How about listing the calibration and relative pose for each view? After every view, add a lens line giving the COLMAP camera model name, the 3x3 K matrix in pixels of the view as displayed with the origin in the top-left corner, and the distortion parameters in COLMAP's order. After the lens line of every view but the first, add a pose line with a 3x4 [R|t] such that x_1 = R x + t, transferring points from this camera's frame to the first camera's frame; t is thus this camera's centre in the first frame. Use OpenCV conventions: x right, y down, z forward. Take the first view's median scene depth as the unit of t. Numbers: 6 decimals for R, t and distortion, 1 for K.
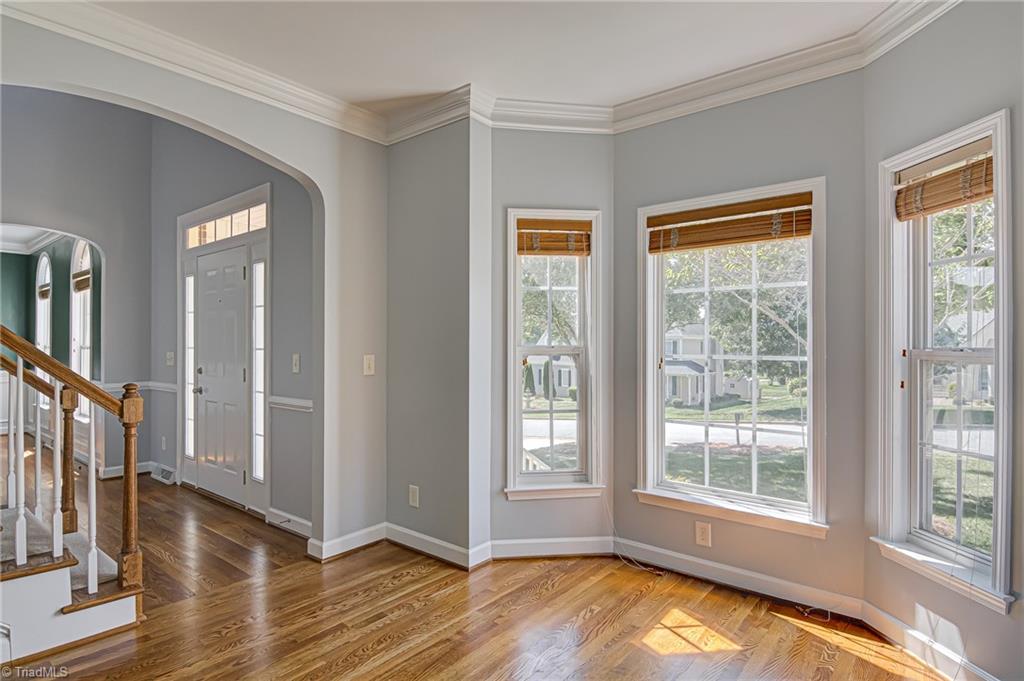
lens RADIAL K [[545.2, 0, 518.1], [0, 545.2, 345.0], [0, 0, 1]] dist [0.005084, -0.020507]
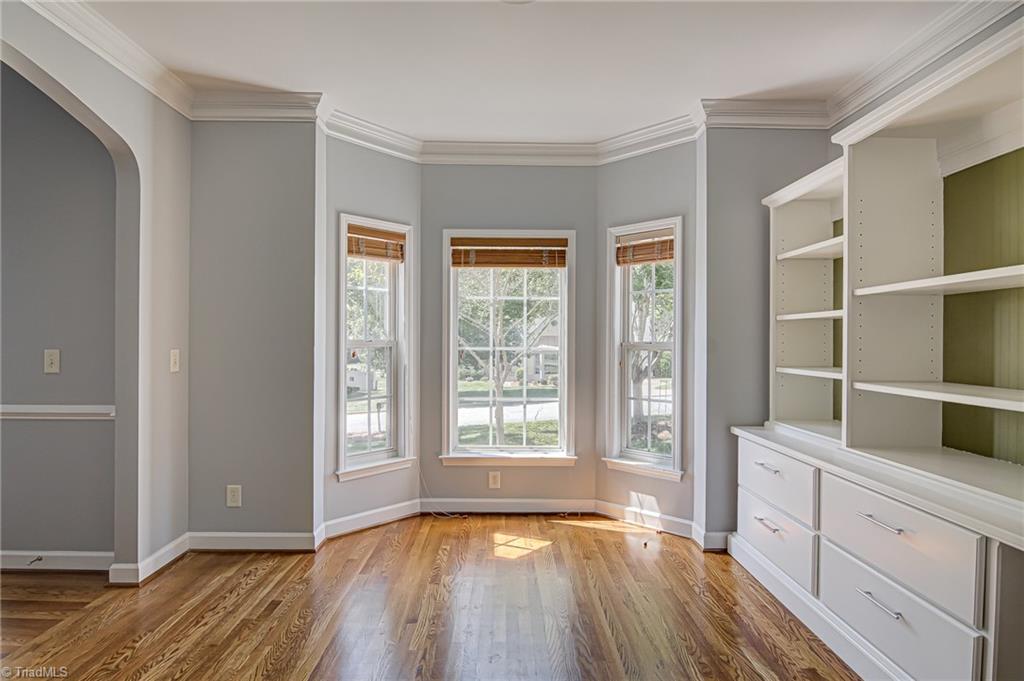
lens RADIAL K [[545.2, 0, 518.1], [0, 545.2, 345.0], [0, 0, 1]] dist [0.005084, -0.020507]
pose [[0.760527, -0.002658, 0.649301, -0.464469], [-0.002836, 0.999968, 0.007416, 0.002908], [-0.649301, -0.007481, 0.760495, -0.056769]]
